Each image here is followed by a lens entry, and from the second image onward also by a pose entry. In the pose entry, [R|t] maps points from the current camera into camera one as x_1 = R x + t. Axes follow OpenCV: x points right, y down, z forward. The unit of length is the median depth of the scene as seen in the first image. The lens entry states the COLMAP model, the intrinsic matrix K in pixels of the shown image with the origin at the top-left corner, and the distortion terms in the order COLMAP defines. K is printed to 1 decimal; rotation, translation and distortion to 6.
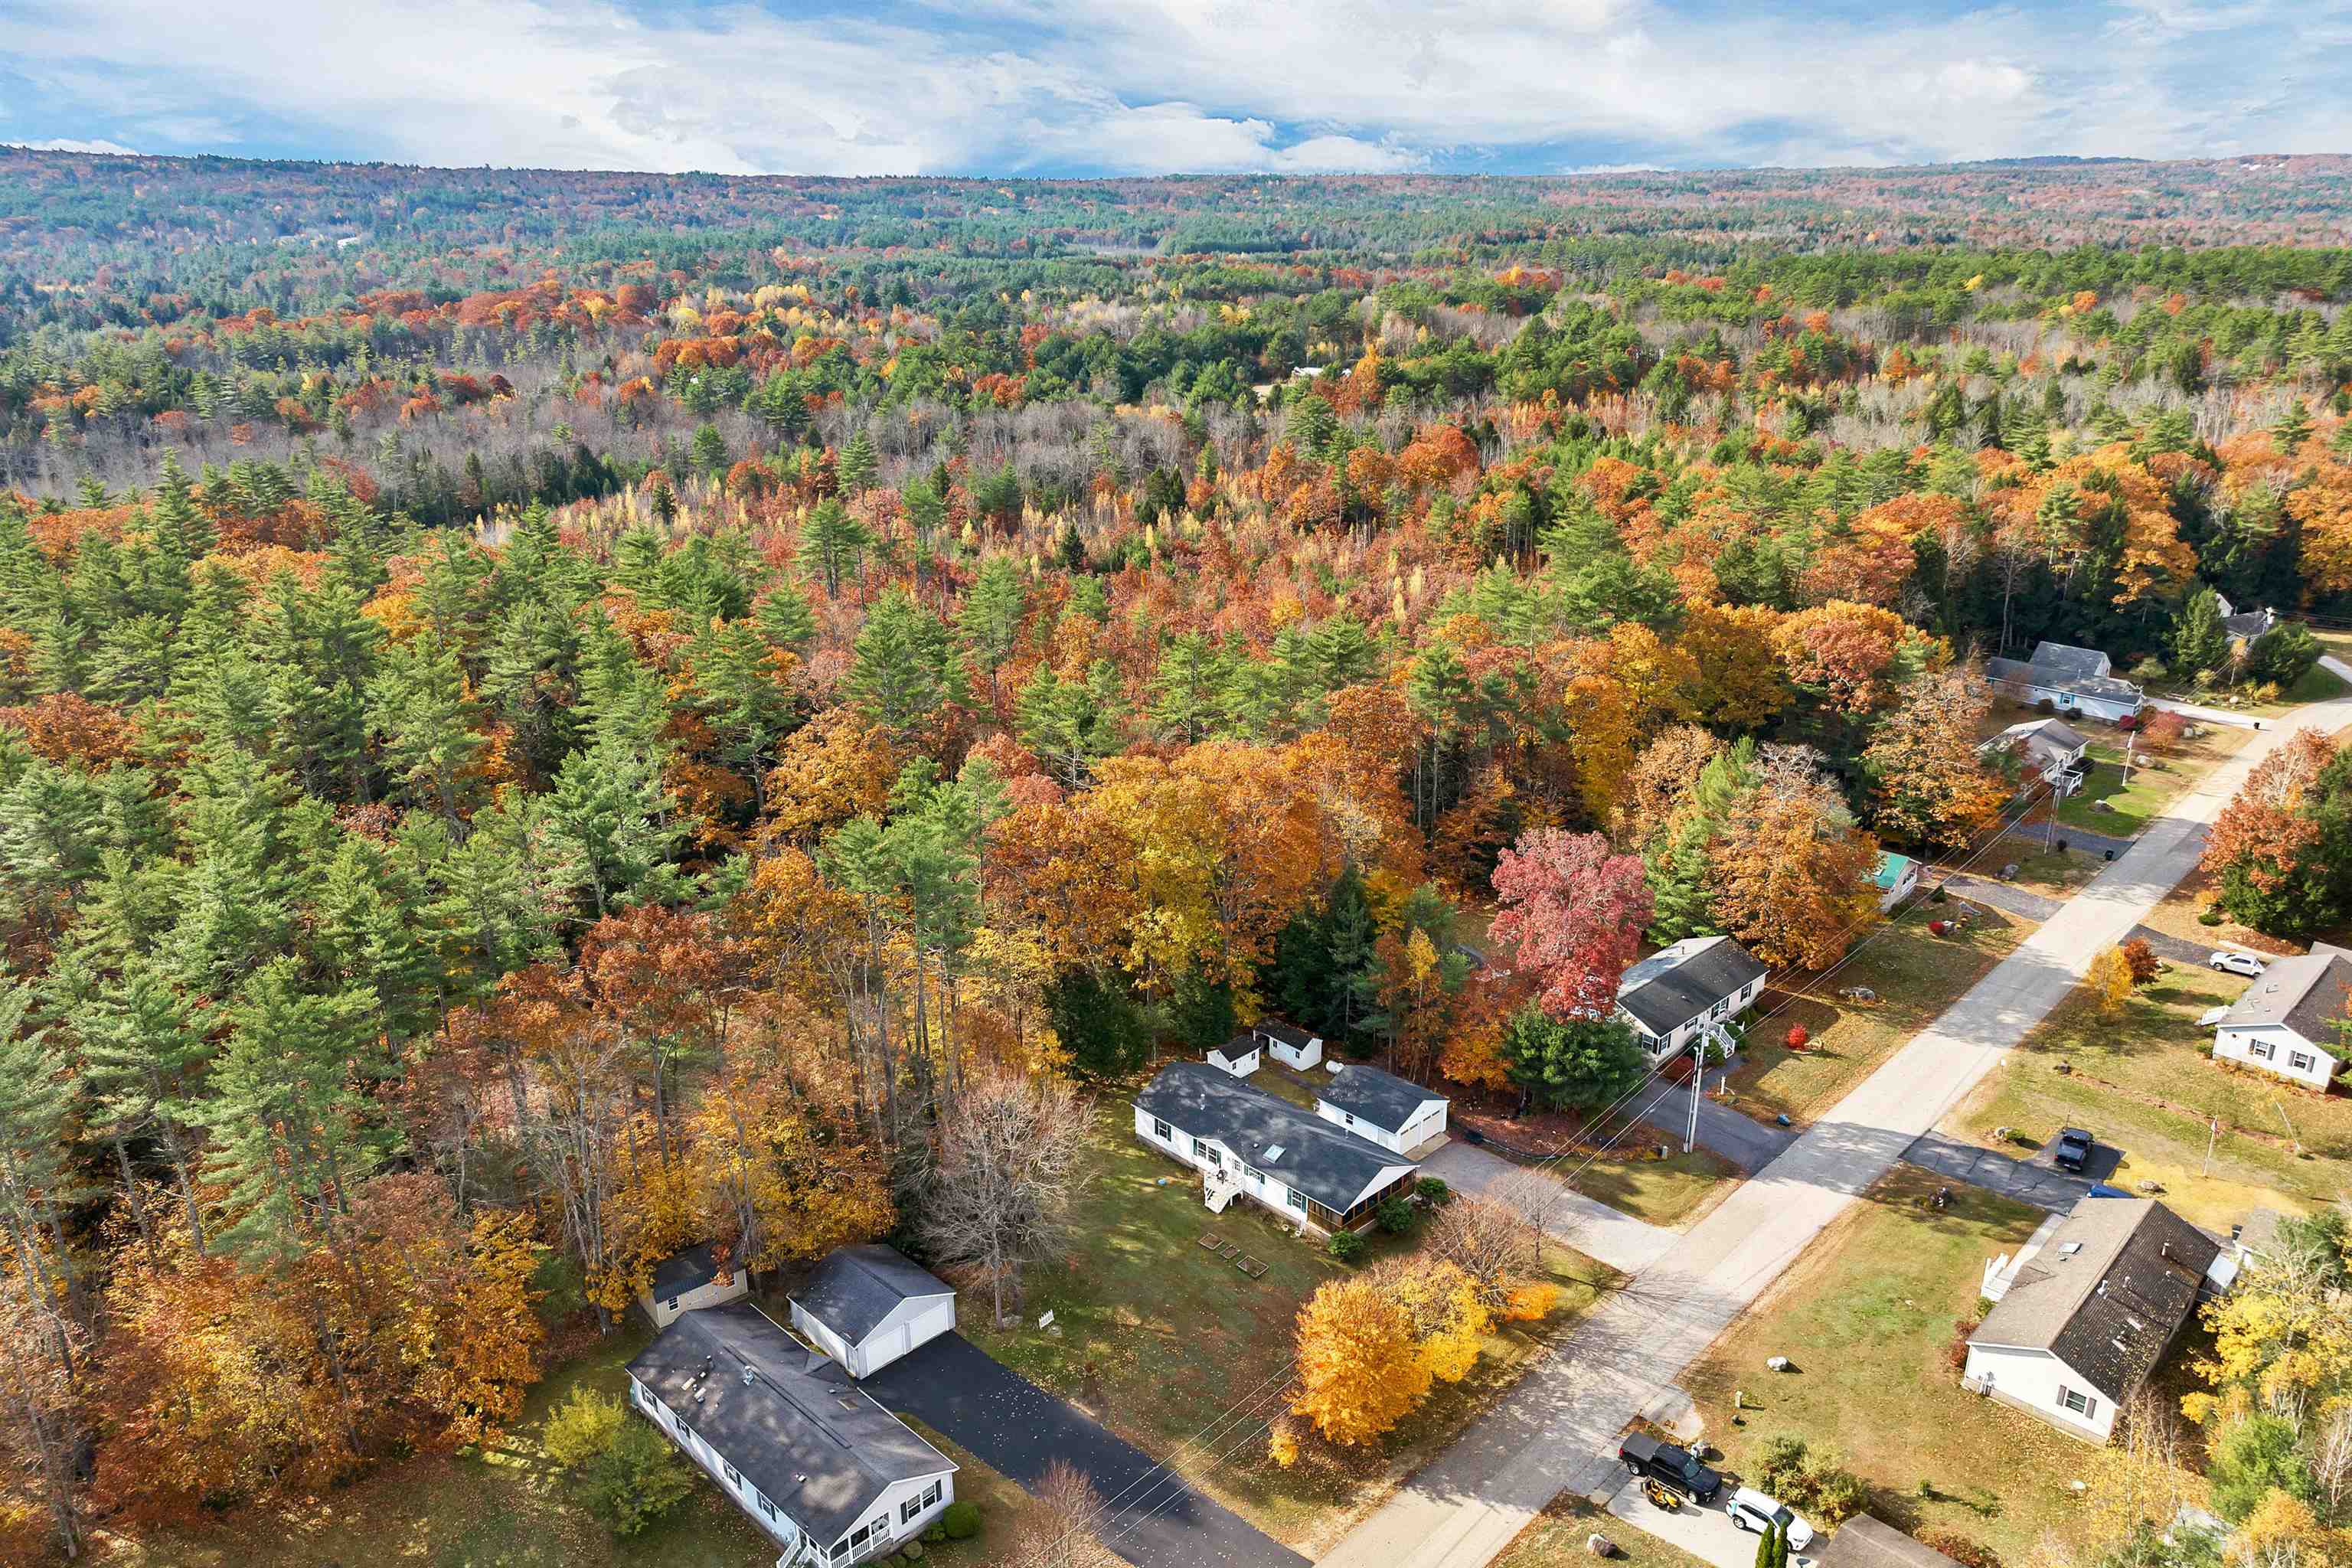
lens RADIAL K [[1622.6, 0, 1139.2], [0, 1622.6, 783.5], [0, 0, 1]] dist [-0.034647, -0.001358]
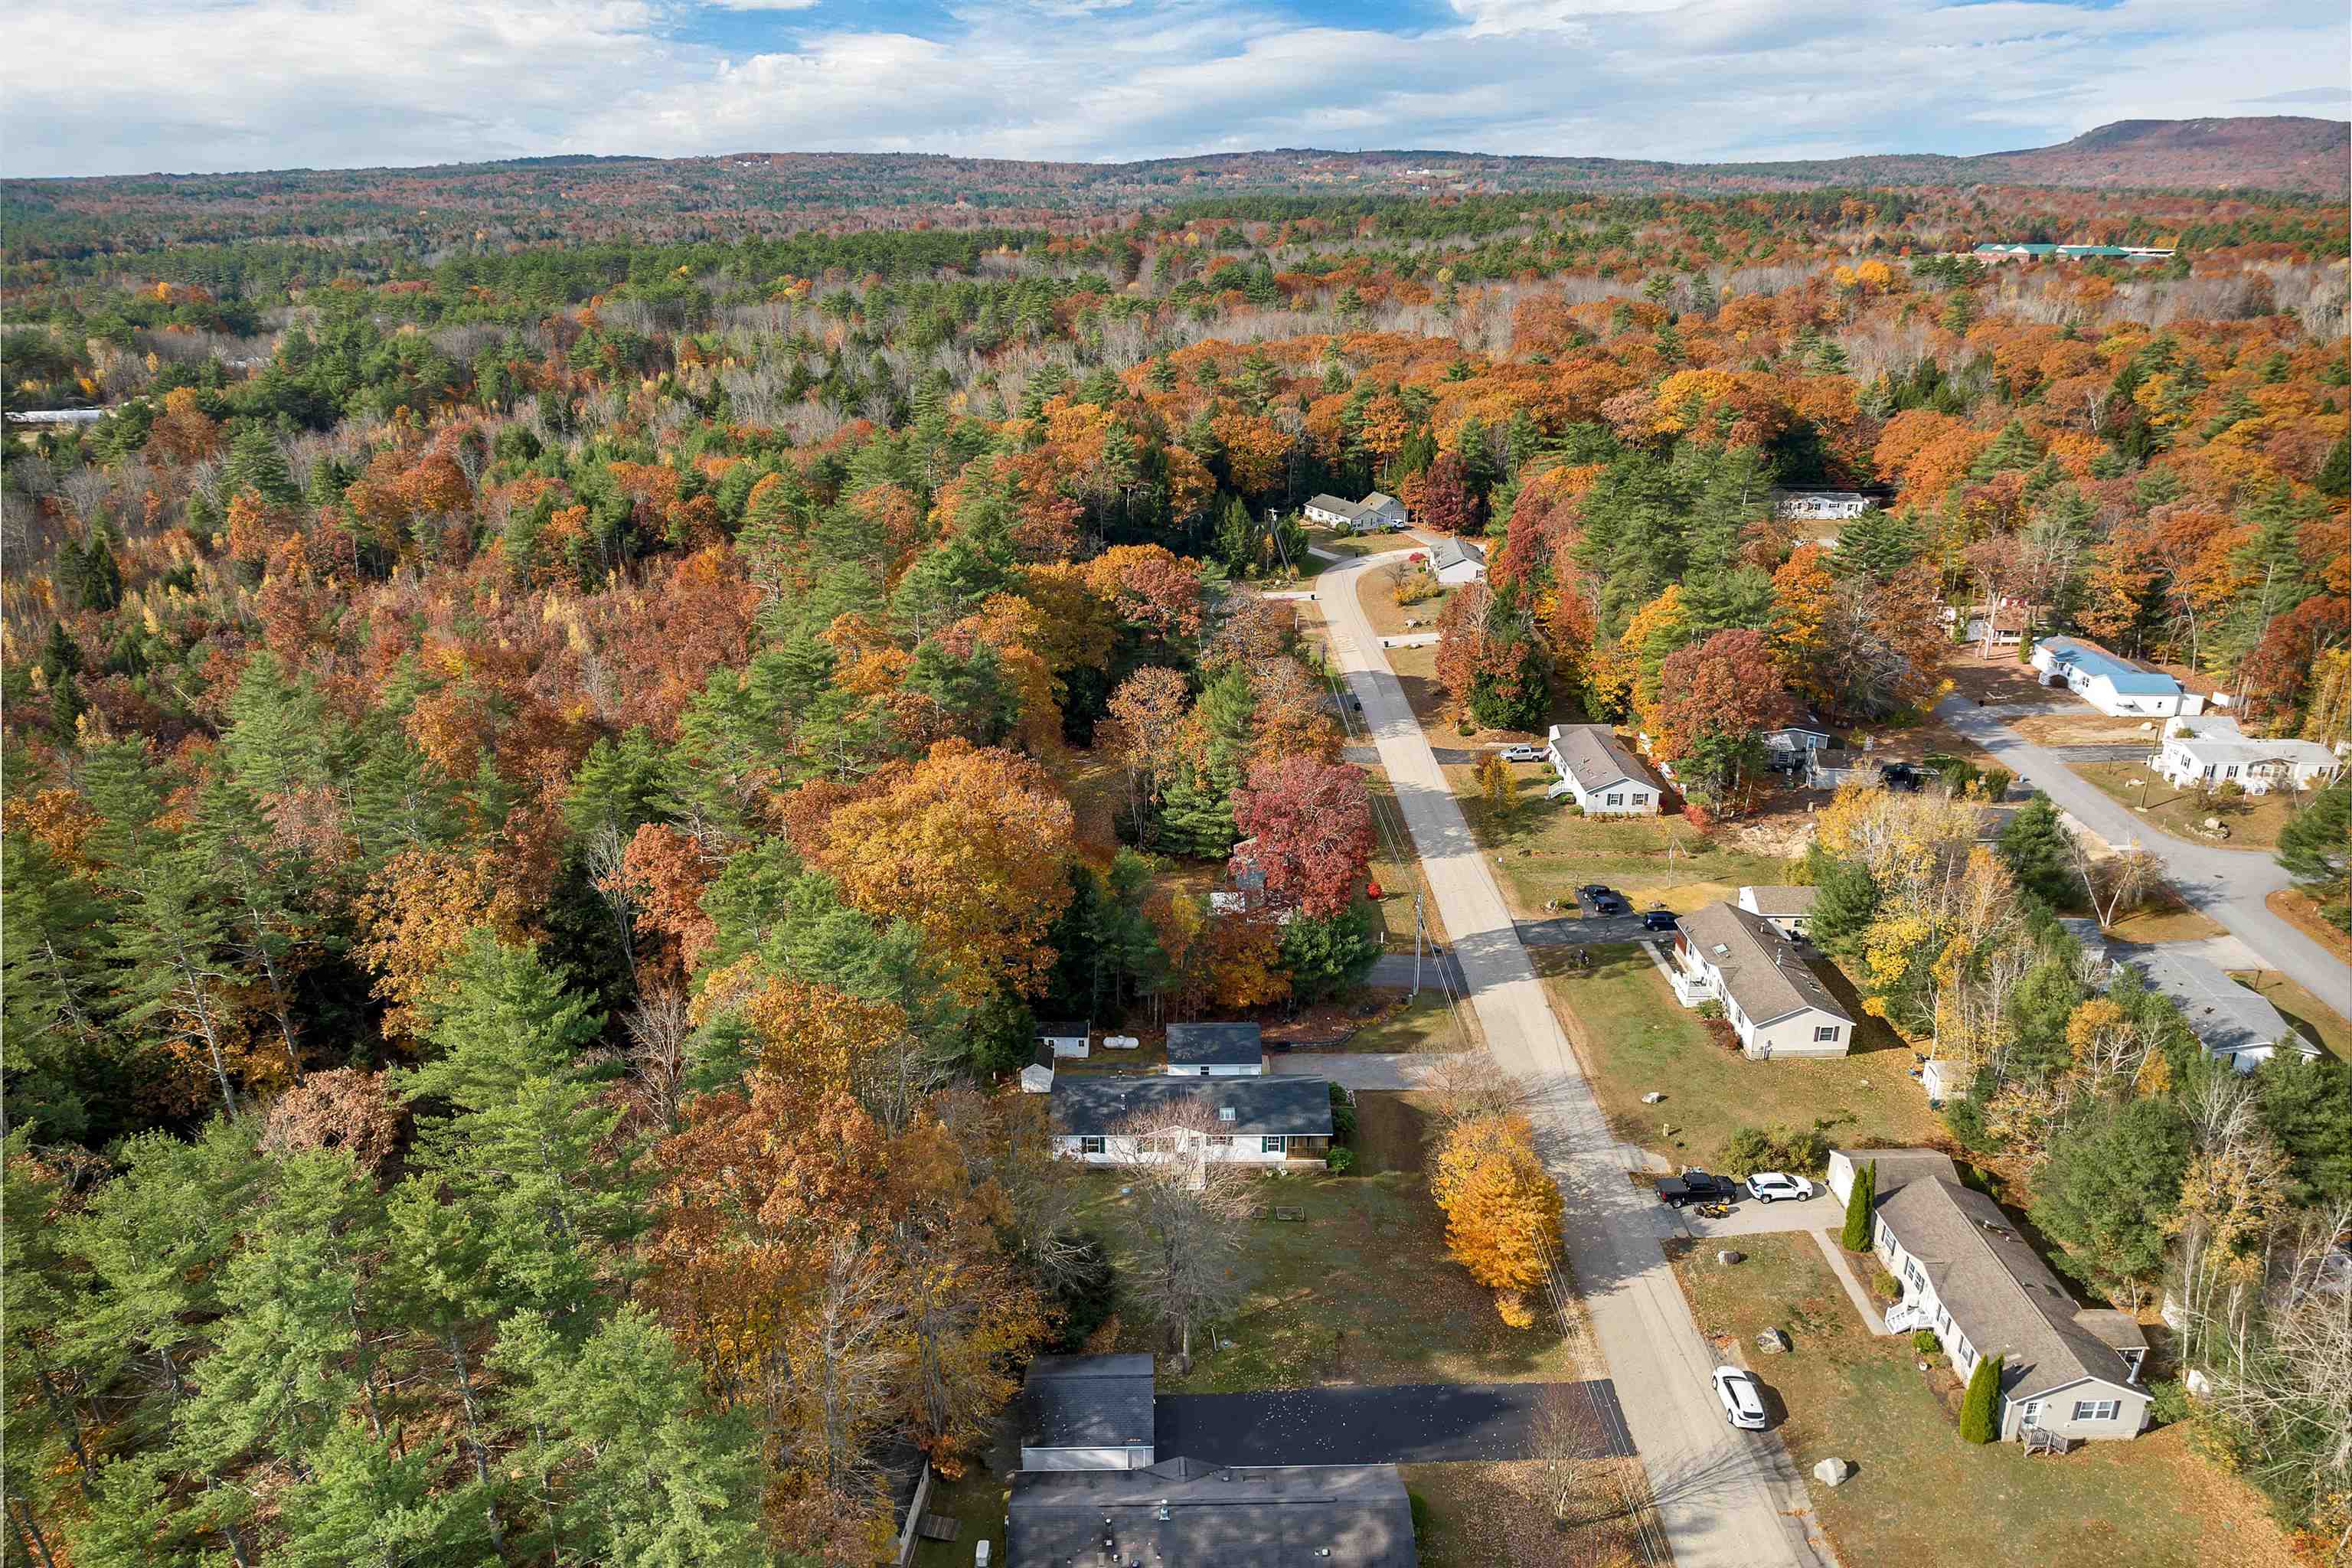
lens RADIAL K [[1622.6, 0, 1139.2], [0, 1622.6, 783.5], [0, 0, 1]] dist [-0.034647, -0.001358]
pose [[0.713489, -0.238919, 0.658673, -0.560844], [0.239136, 0.966656, 0.091596, -0.081880], [-0.658595, 0.092160, 0.746833, 0.227011]]
